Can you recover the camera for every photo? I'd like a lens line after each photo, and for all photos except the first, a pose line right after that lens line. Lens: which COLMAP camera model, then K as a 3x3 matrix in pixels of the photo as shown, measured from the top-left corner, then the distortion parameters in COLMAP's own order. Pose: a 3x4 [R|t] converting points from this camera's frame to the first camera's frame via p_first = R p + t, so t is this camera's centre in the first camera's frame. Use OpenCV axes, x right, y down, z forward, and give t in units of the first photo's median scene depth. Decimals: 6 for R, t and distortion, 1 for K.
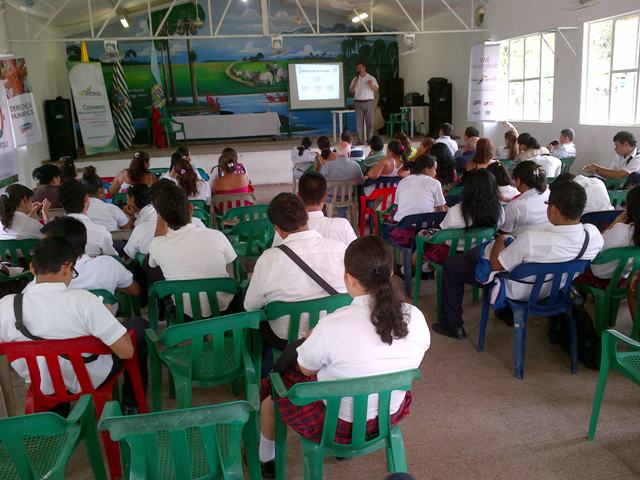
lens RADIAL K [[594.4, 0, 322.6], [0, 594.4, 237.5], [0, 0, 1]] dist [0.033469, -0.131754]
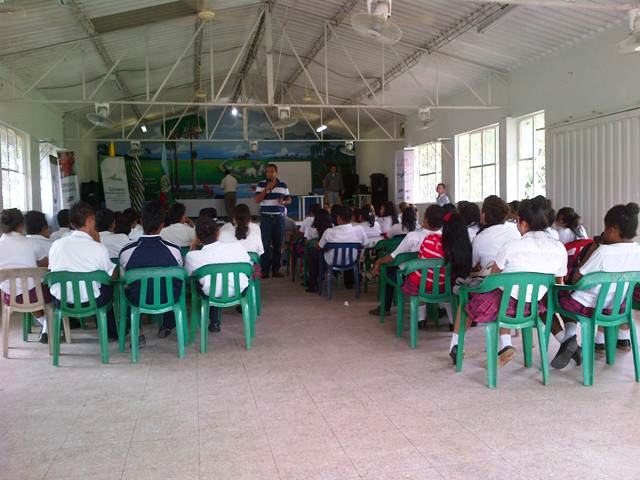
lens RADIAL K [[594.4, 0, 322.6], [0, 594.4, 237.5], [0, 0, 1]] dist [0.033469, -0.131754]
pose [[0.999814, 0.019269, 0.001098, 0.063471], [-0.018818, 0.985884, -0.166370, 0.084204], [-0.004288, 0.166318, 0.986063, -0.249022]]
